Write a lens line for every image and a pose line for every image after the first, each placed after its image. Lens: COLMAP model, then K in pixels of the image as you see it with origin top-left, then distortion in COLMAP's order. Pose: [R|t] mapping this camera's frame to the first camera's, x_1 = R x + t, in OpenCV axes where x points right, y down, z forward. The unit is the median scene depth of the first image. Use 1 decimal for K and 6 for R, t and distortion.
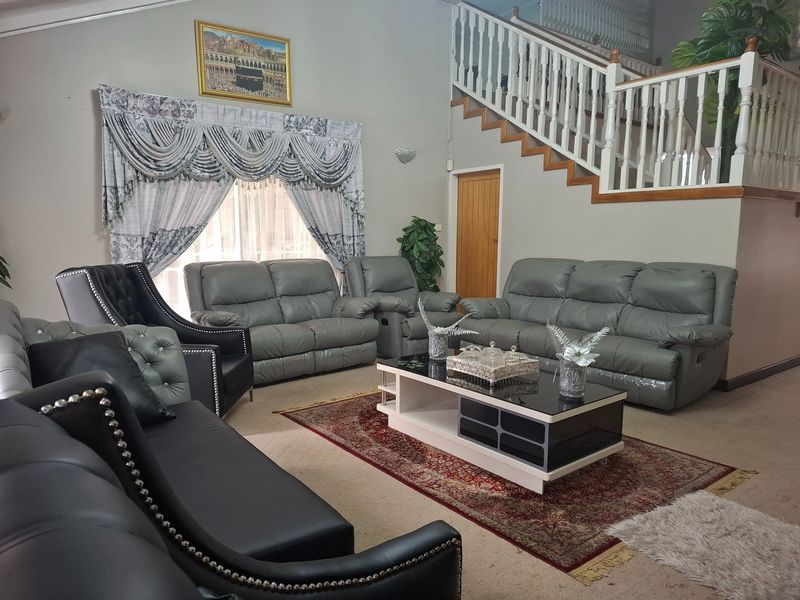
lens RADIAL K [[552.6, 0, 387.0], [0, 552.6, 305.1], [0, 0, 1]] dist [0.068911, -0.063755]
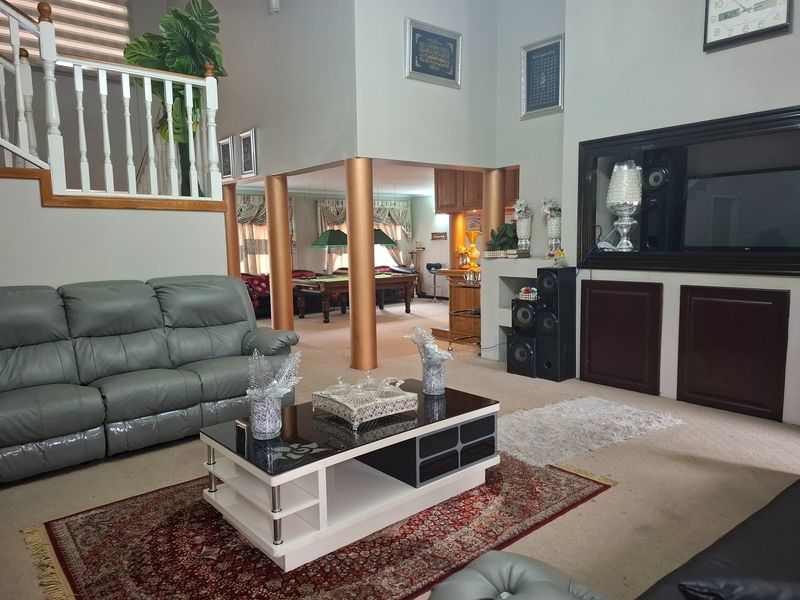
lens RADIAL K [[552.6, 0, 381.9], [0, 552.6, 307.9], [0, 0, 1]] dist [0.068911, -0.063755]
pose [[-0.023942, -0.122535, 0.992175, -0.461742], [0.146613, 0.981299, 0.124730, -0.096667], [-0.988904, 0.148452, -0.005529, 0.713477]]
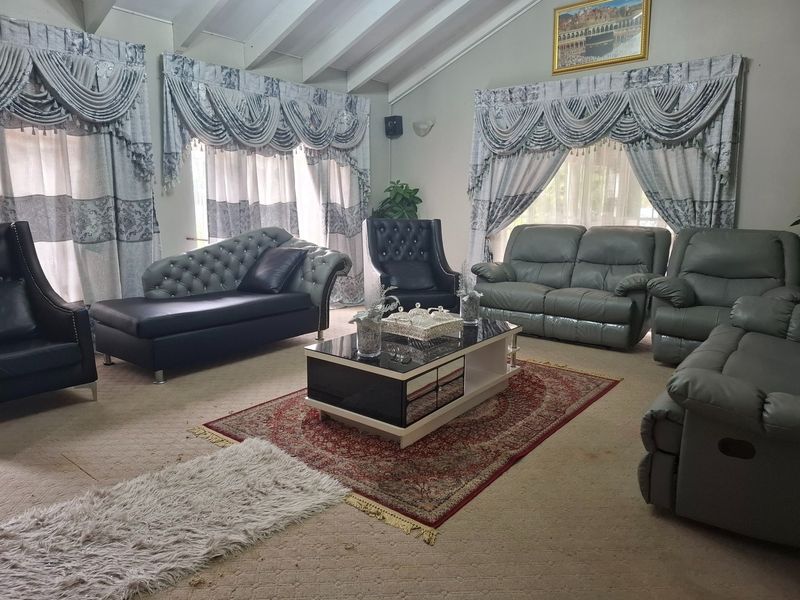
lens RADIAL K [[552.6, 0, 394.3], [0, 552.6, 293.0], [0, 0, 1]] dist [0.068911, -0.063755]
pose [[0.238707, 0.162927, -0.957326, 0.853520], [-0.132406, 0.982079, 0.134125, -0.061045], [0.962023, 0.094739, 0.256002, 0.512044]]
